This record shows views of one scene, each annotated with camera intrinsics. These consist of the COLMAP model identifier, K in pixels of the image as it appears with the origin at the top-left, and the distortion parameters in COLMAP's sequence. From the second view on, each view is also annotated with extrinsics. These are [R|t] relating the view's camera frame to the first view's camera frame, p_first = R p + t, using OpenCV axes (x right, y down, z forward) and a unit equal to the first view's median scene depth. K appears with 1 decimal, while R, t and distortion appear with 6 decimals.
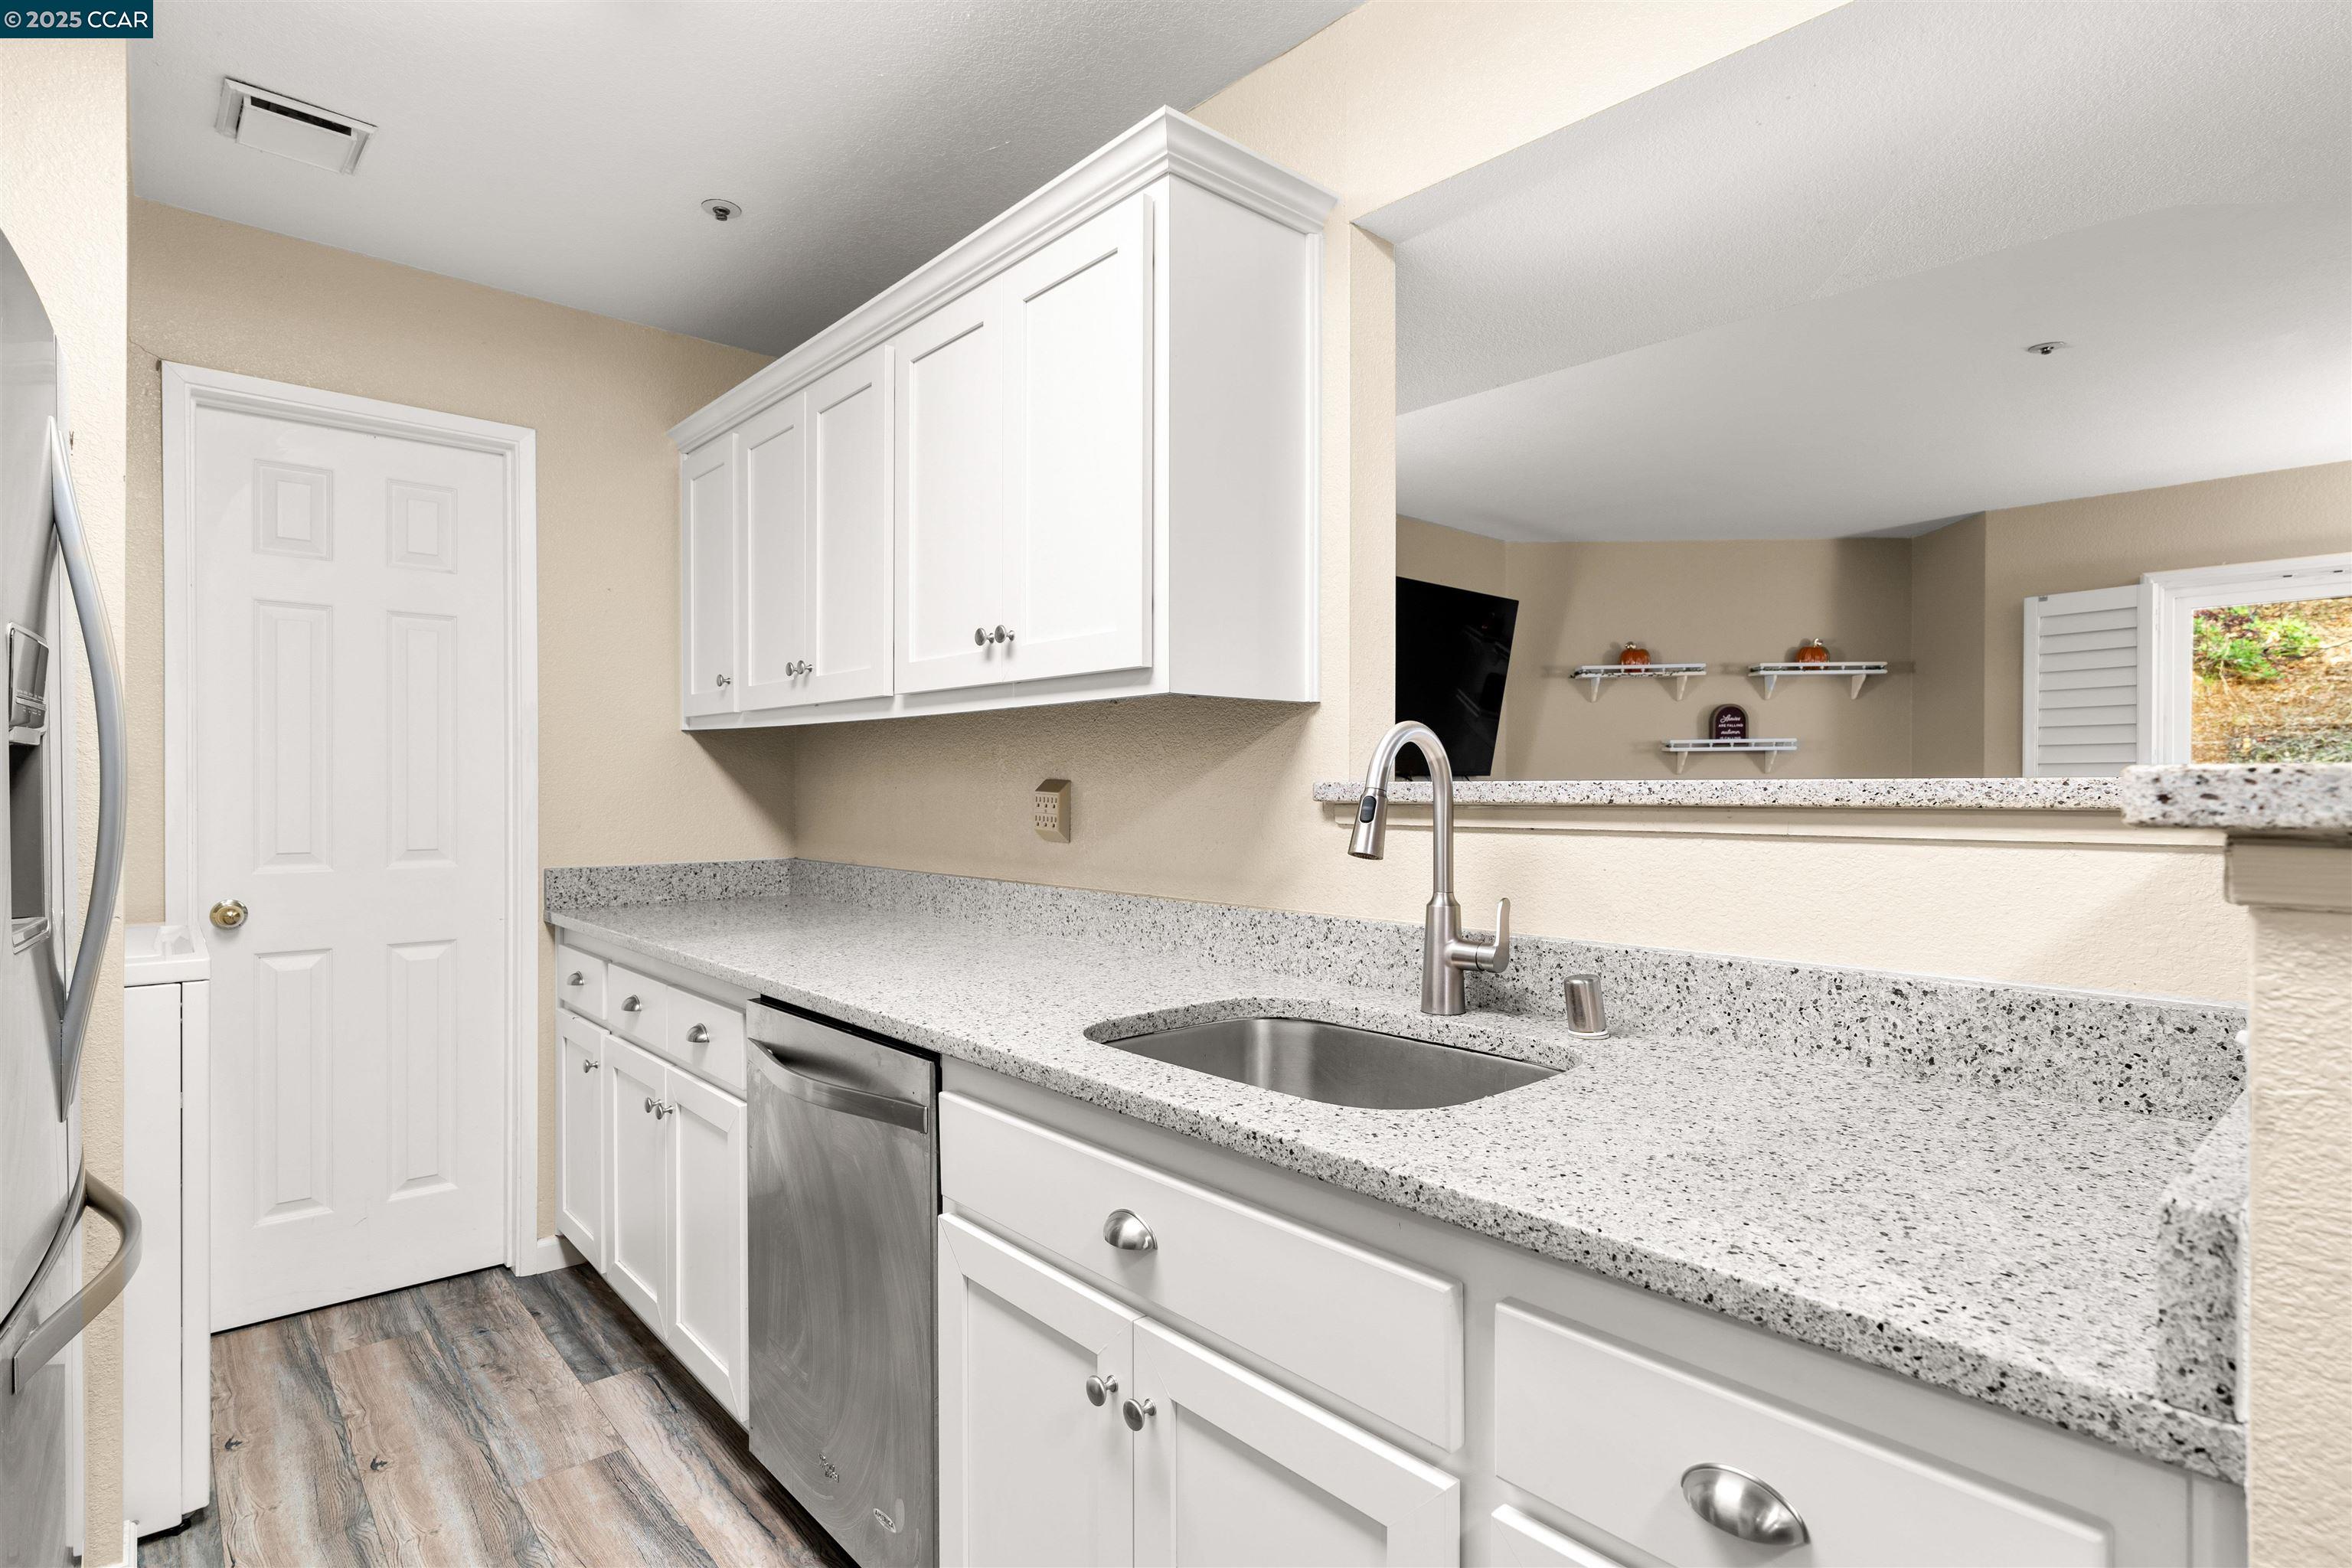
lens RADIAL K [[1172.5, 0, 1179.1], [0, 1172.5, 787.1], [0, 0, 1]] dist [0.002323, 0.001365]
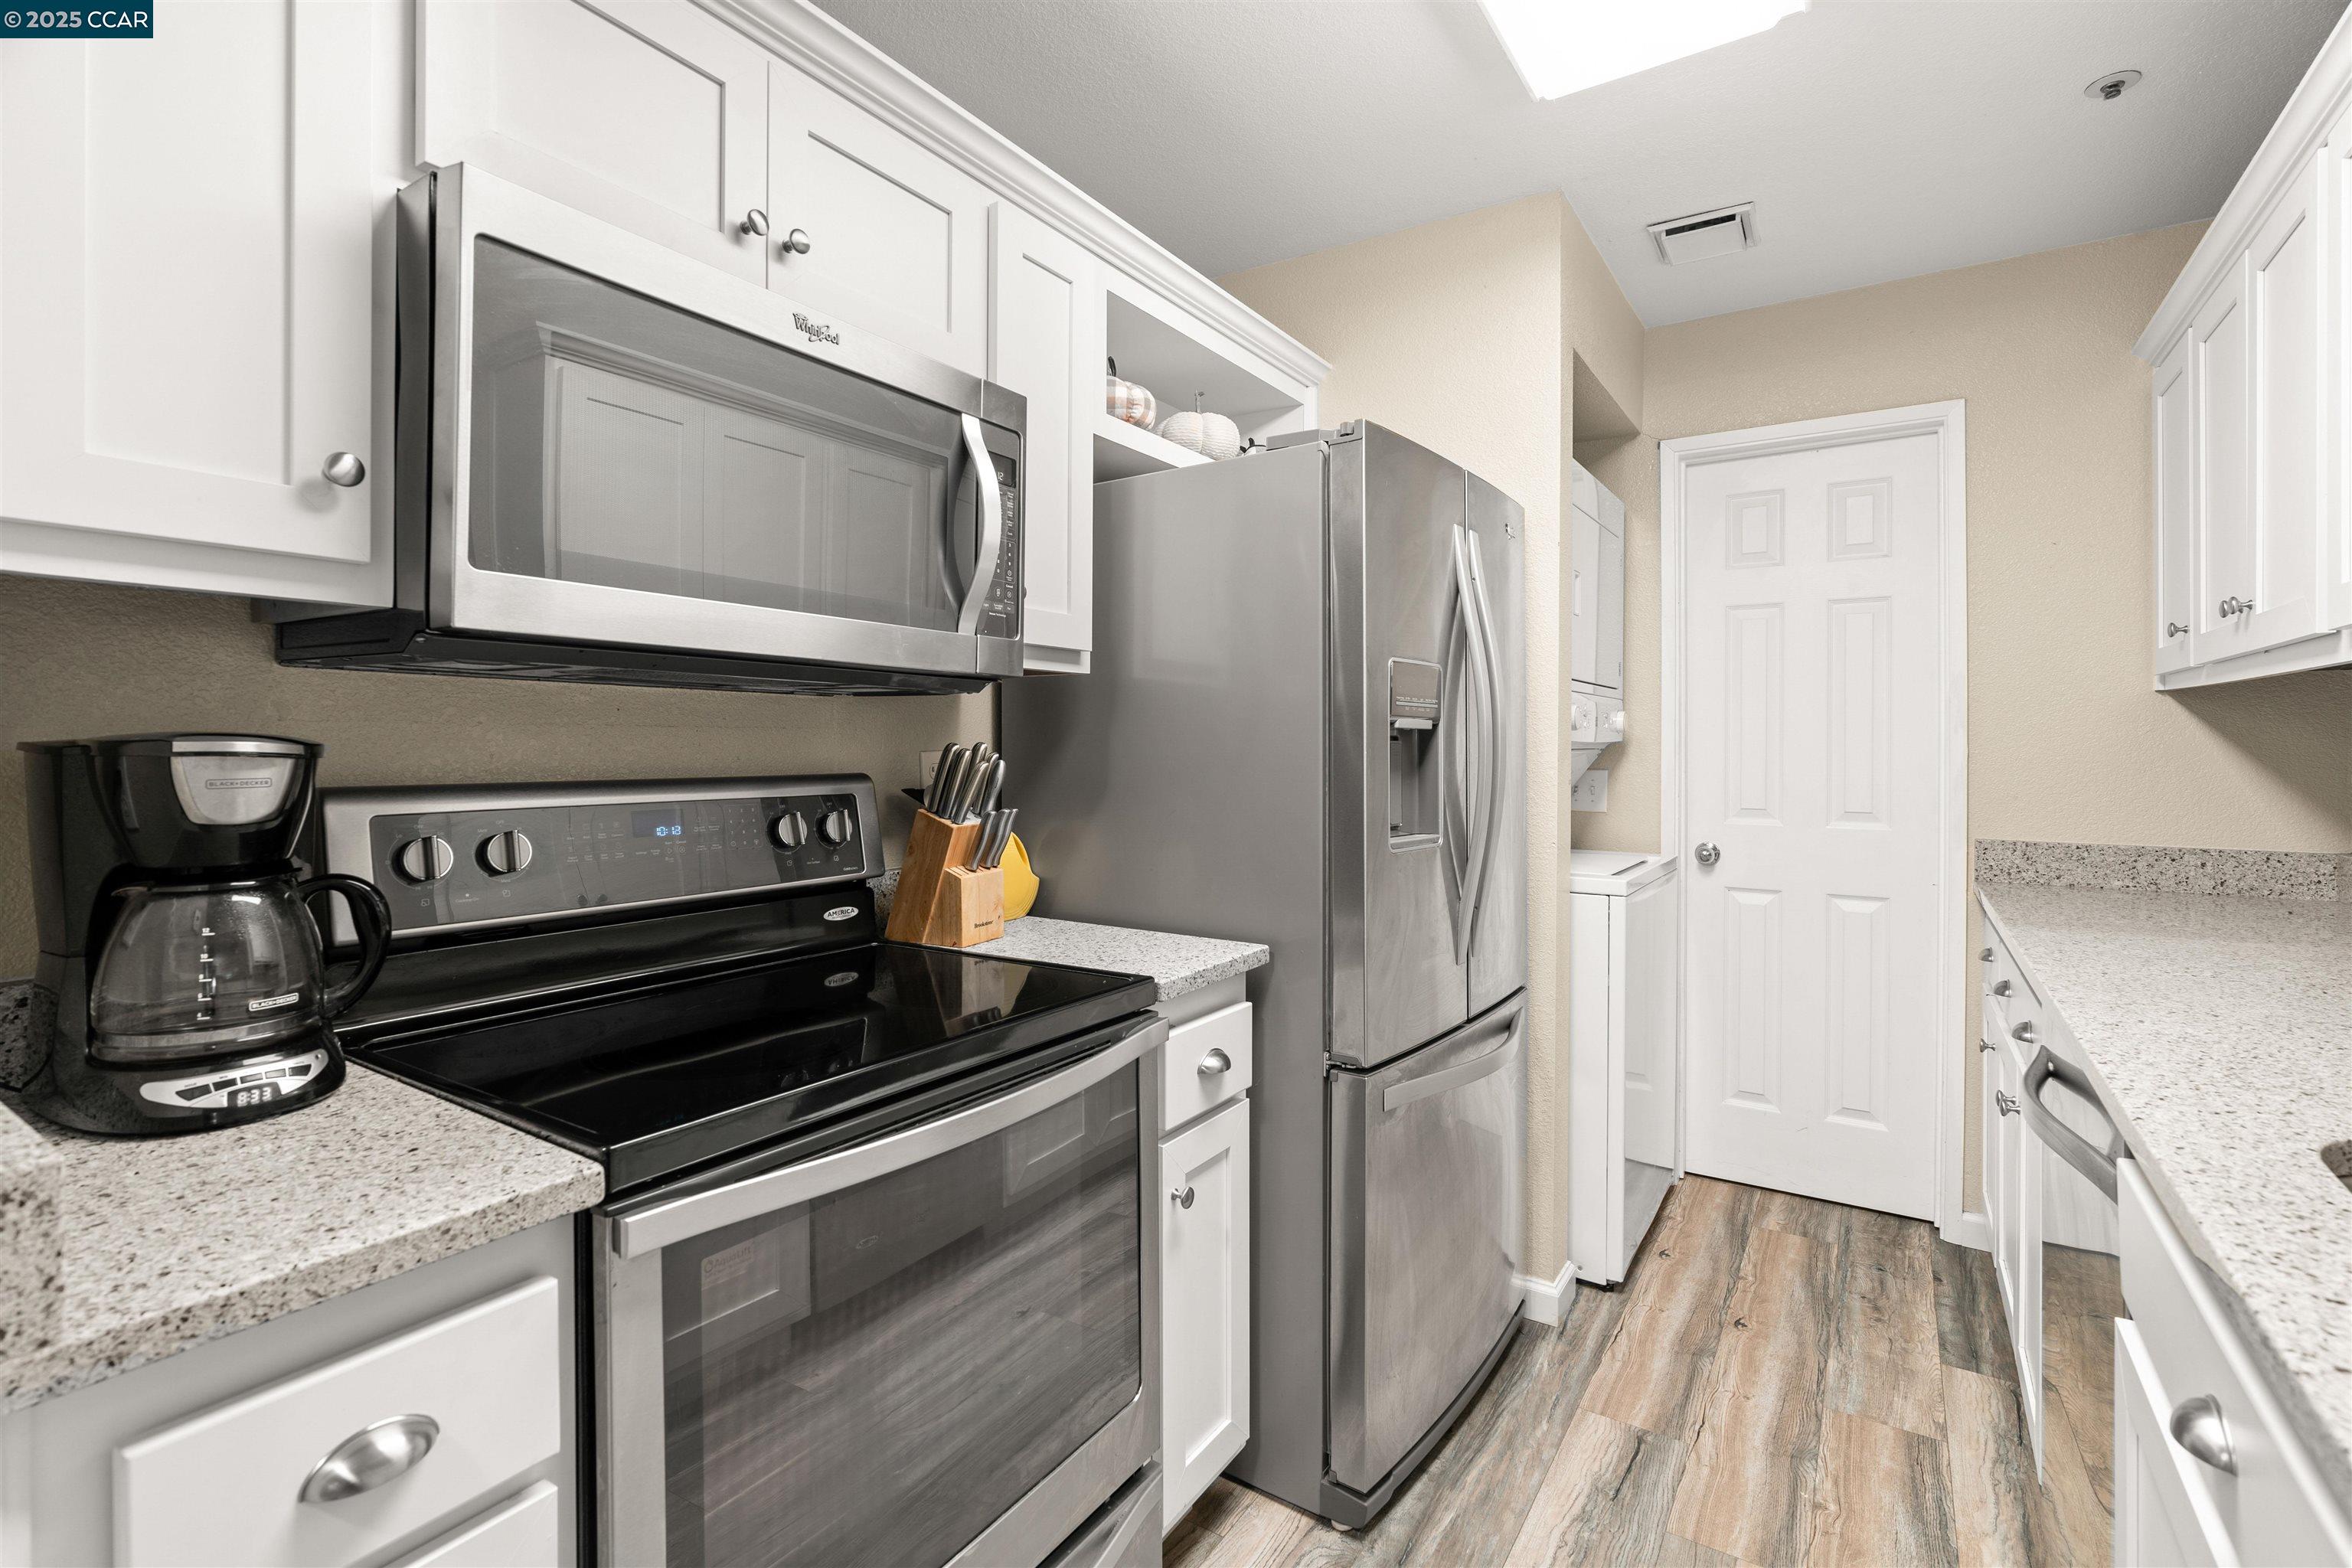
lens RADIAL K [[1071.9, 0, 1160.8], [0, 1071.9, 743.1], [0, 0, 1]] dist [-0.001817, 0.000491]
pose [[0.251374, -0.006207, -0.967870, 0.191731], [-0.004485, 0.999961, -0.007578, -0.001380], [0.967880, 0.006246, 0.251337, 0.131936]]
